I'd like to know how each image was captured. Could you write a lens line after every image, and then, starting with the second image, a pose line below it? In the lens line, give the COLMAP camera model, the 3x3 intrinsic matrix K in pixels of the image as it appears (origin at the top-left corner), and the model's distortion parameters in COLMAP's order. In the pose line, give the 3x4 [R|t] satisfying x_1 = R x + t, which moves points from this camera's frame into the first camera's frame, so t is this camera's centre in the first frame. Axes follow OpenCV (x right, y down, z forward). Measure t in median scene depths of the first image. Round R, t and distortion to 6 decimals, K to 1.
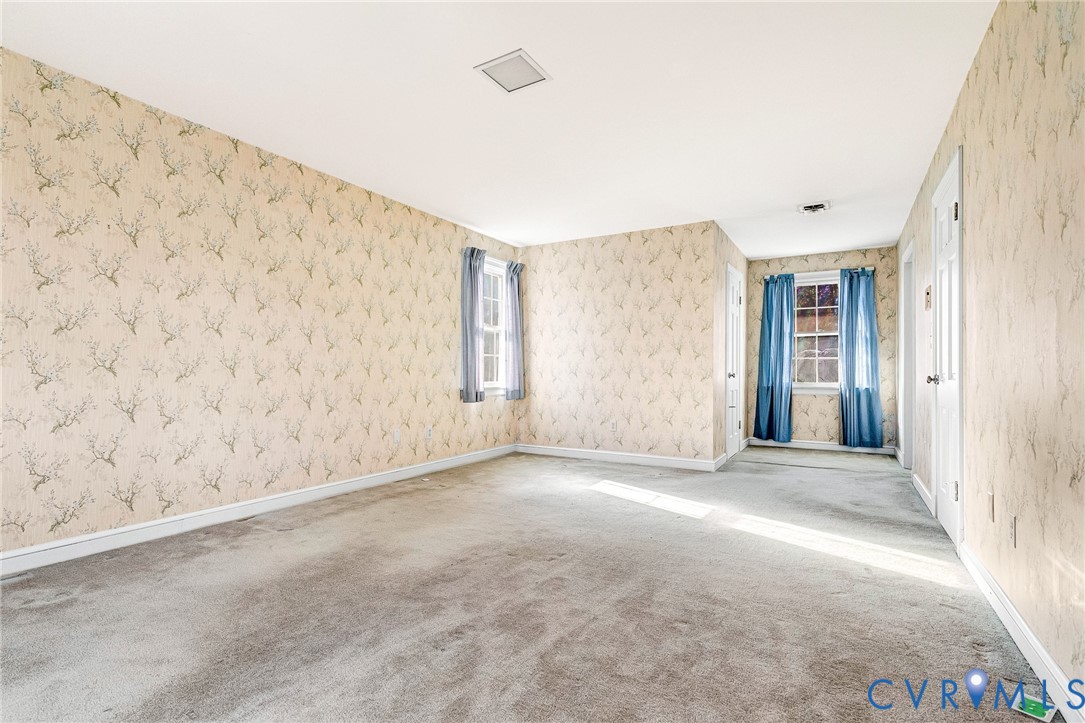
lens RADIAL K [[508.9, 0, 550.6], [0, 508.9, 366.5], [0, 0, 1]] dist [0.010746, -0.001371]
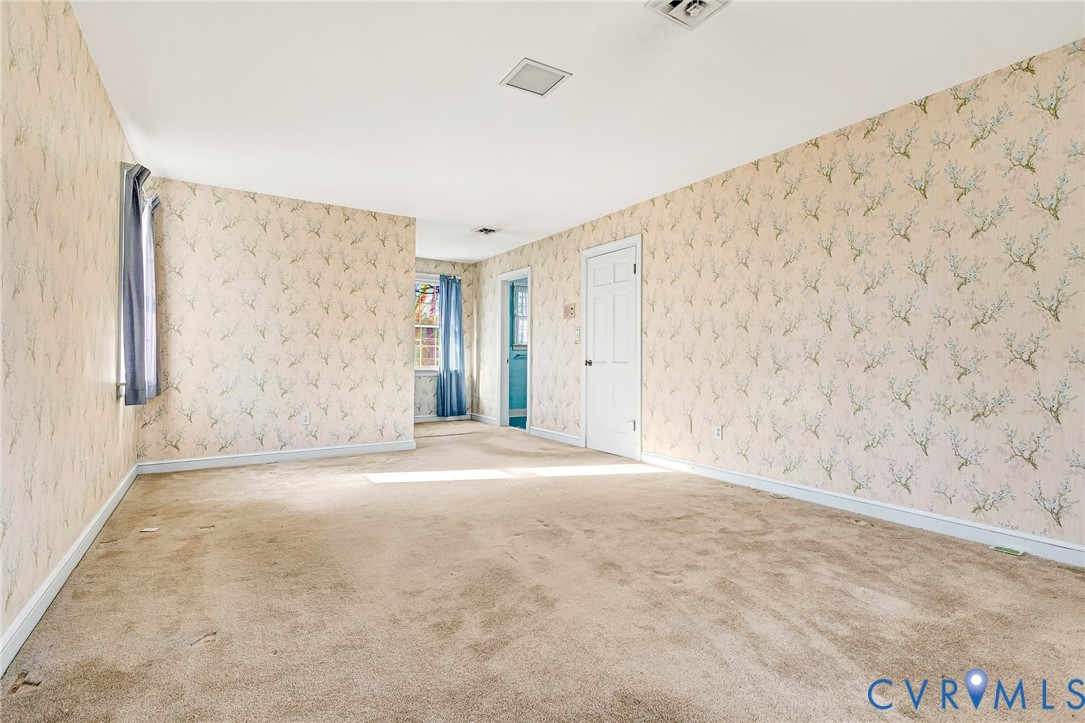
lens RADIAL K [[508.9, 0, 537.5], [0, 508.9, 352.8], [0, 0, 1]] dist [0.010746, -0.001371]
pose [[0.473088, 0.008821, 0.880971, -0.422487], [-0.012409, 0.999917, -0.003348, 0.000688], [-0.880928, -0.009348, 0.473159, 0.210922]]
